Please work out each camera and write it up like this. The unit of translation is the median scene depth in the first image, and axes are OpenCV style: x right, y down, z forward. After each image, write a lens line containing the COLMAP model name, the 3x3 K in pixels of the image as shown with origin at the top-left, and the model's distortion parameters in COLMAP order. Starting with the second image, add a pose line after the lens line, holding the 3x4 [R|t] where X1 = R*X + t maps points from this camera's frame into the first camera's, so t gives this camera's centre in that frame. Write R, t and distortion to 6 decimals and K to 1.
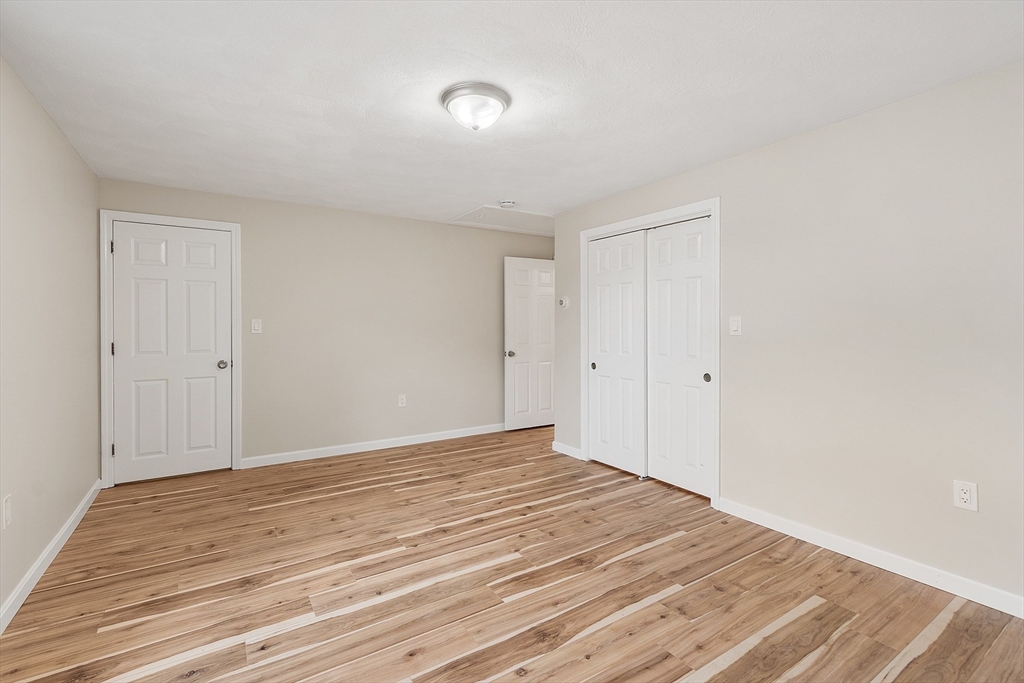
lens RADIAL K [[465.5, 0, 511.8], [0, 465.5, 326.4], [0, 0, 1]] dist [0.000261, -0.000006]
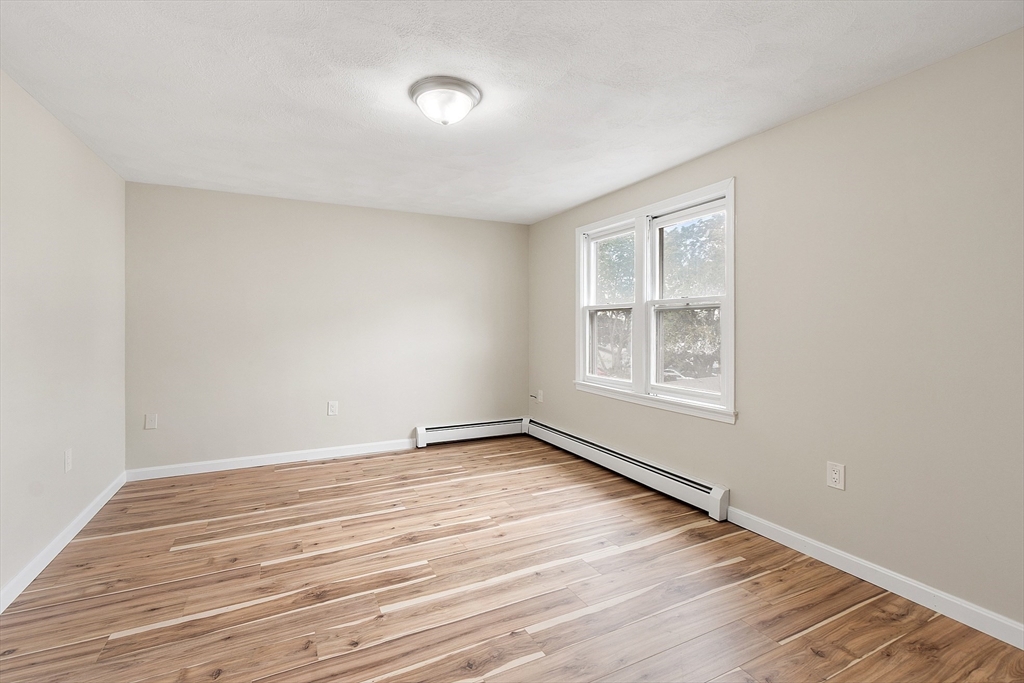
lens RADIAL K [[465.5, 0, 511.8], [0, 465.5, 326.4], [0, 0, 1]] dist [0.000261, -0.000006]
pose [[-0.993870, 0.002912, 0.110513, -0.326097], [0.003112, 0.999994, 0.001639, 0.004622], [-0.110507, 0.001973, -0.993873, 1.948636]]
